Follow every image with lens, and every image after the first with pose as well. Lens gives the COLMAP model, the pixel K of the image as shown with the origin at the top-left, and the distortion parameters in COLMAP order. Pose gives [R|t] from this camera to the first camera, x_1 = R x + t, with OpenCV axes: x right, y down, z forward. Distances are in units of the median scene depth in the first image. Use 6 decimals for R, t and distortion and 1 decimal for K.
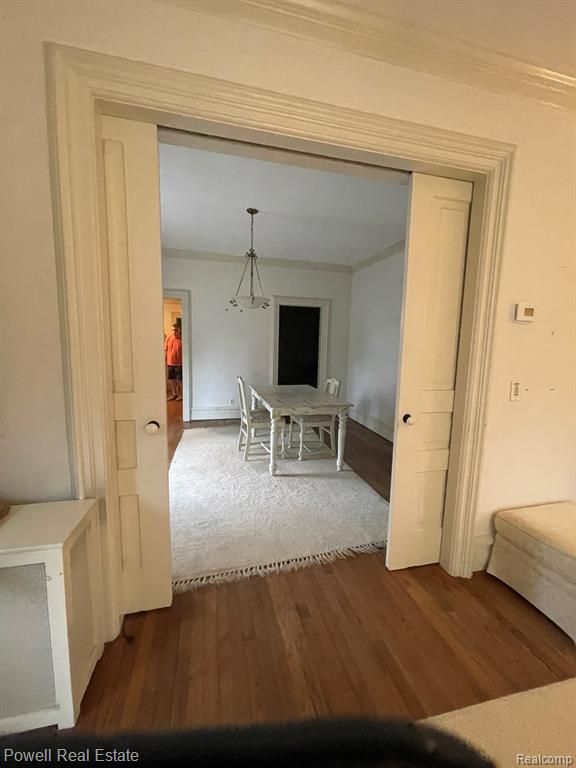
lens RADIAL K [[312.0, 0, 288.0], [0, 312.0, 384.0], [0, 0, 1]] dist [0.000197, 0.000018]
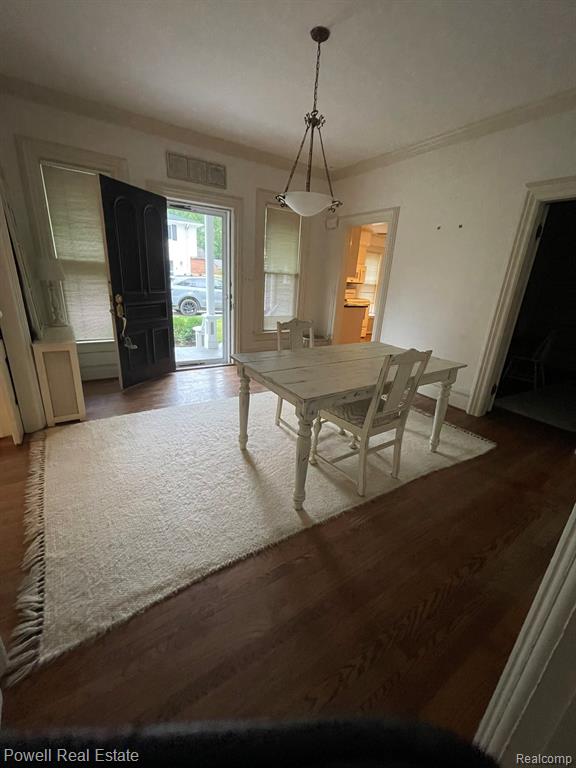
lens RADIAL K [[312.0, 0, 288.0], [0, 312.0, 384.0], [0, 0, 1]] dist [0.000197, 0.000018]
pose [[0.330042, 0.301552, -0.894505, 0.644581], [-0.167785, 0.951253, 0.258776, -0.075550], [0.928935, 0.064678, 0.364549, 0.843397]]
